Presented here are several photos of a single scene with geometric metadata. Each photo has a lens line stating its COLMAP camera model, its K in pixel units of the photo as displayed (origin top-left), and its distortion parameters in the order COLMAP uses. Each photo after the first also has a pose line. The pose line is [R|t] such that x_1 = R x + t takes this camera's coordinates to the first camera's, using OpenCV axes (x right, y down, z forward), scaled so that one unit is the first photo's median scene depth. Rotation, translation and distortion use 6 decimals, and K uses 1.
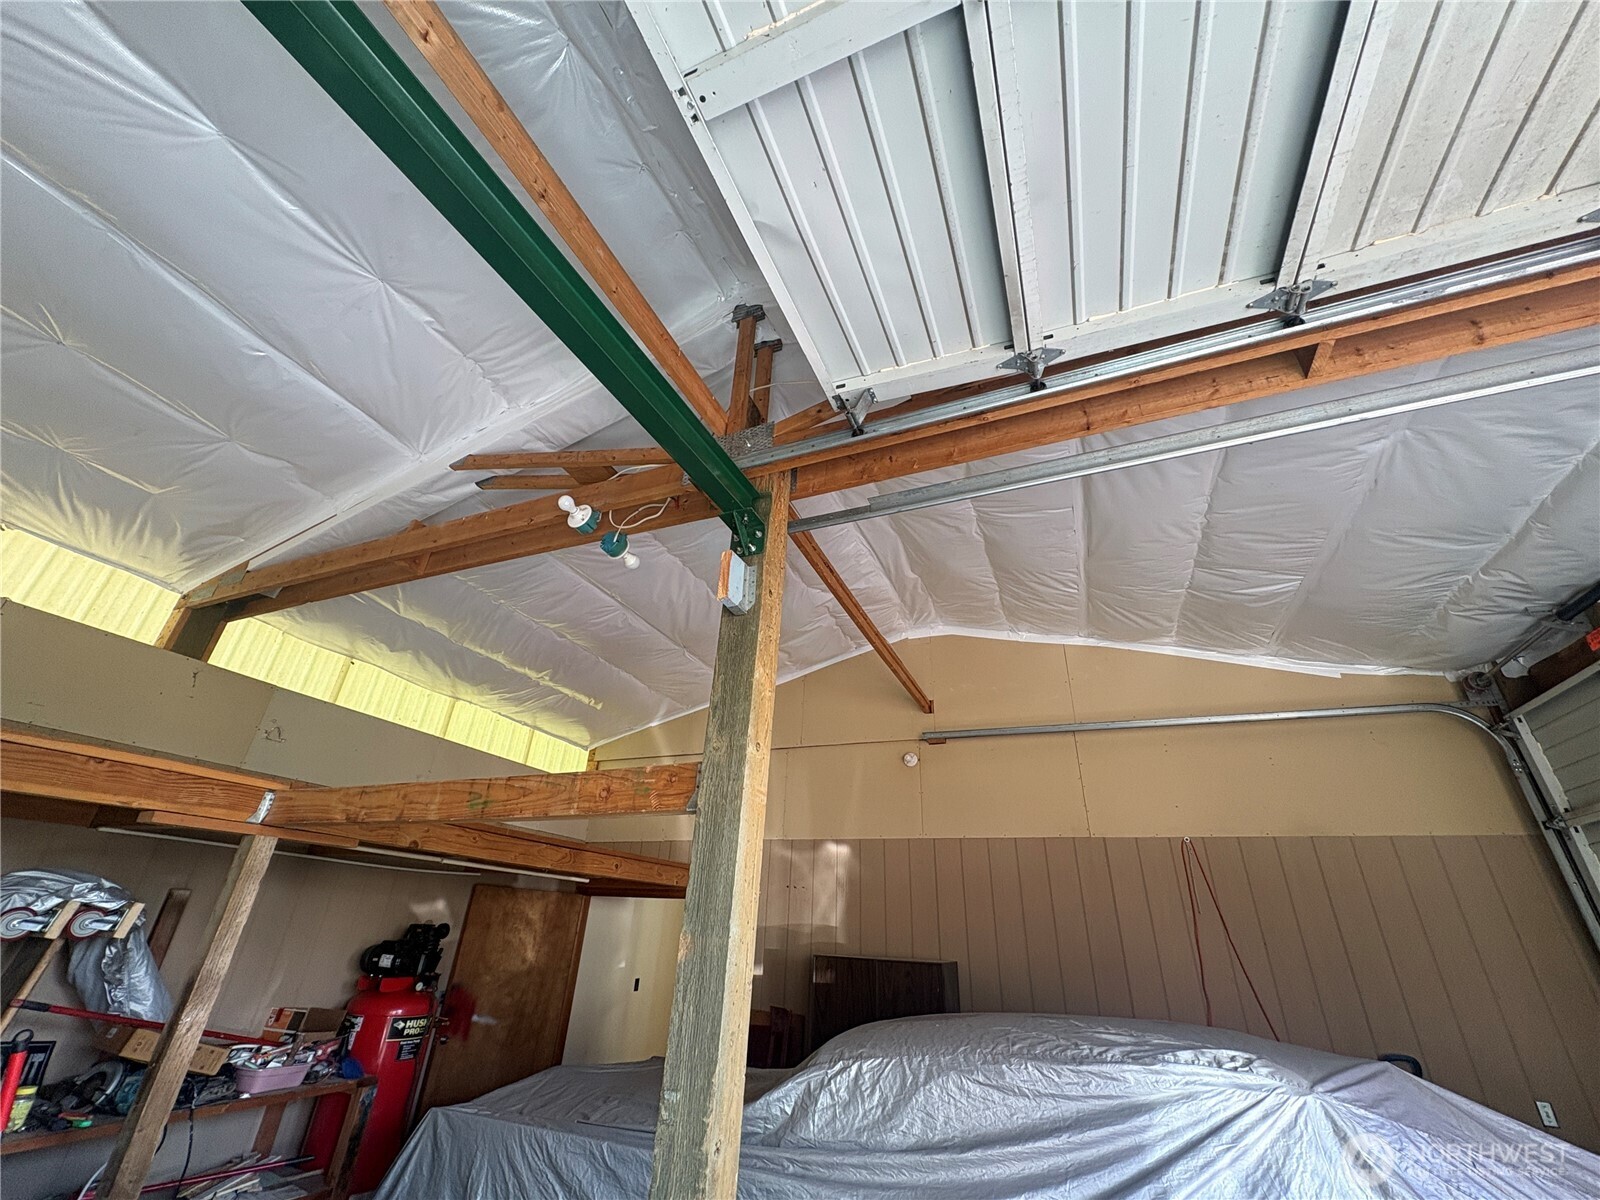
lens RADIAL K [[639.9, 0, 803.7], [0, 639.9, 599.5], [0, 0, 1]] dist [-0.001505, 0.000453]
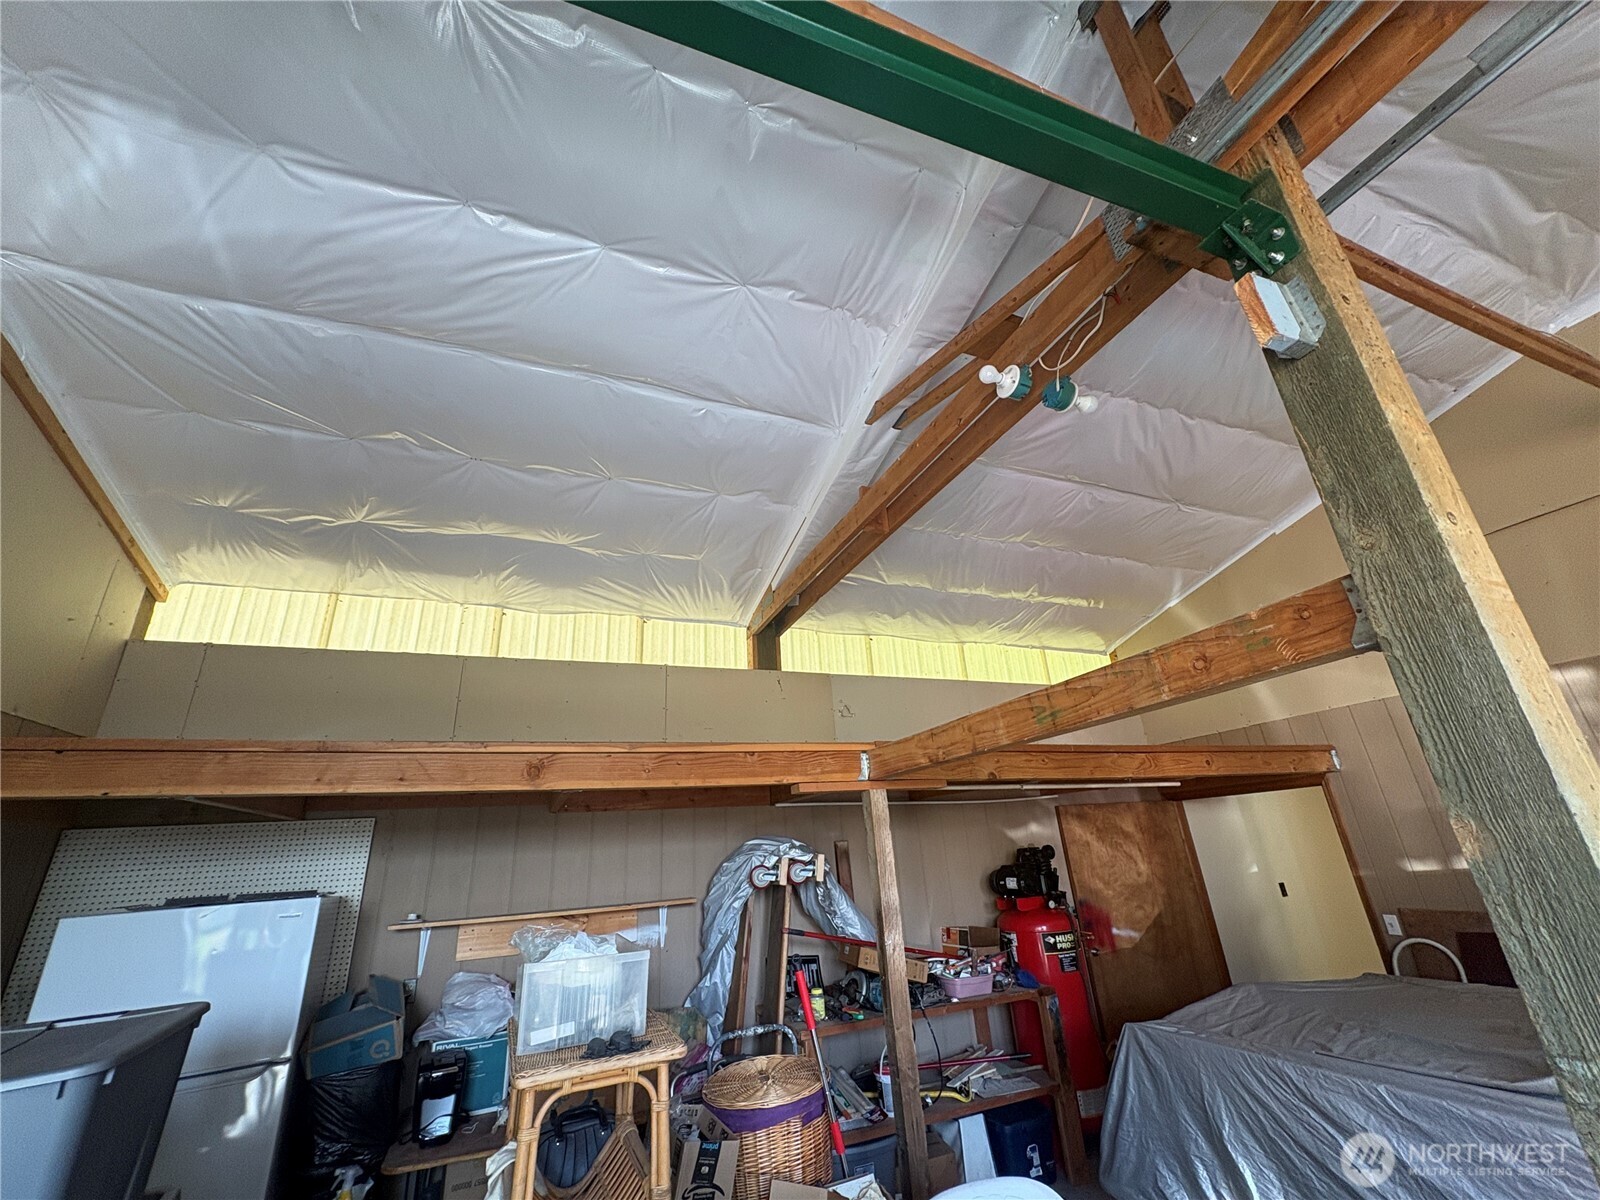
lens RADIAL K [[639.9, 0, 796.4], [0, 639.9, 601.6], [0, 0, 1]] dist [-0.001505, 0.000453]
pose [[0.696989, -0.340681, -0.630985, -0.093903], [0.408629, 0.911783, -0.040915, 0.046584], [0.589260, -0.229321, 0.774715, 0.095519]]
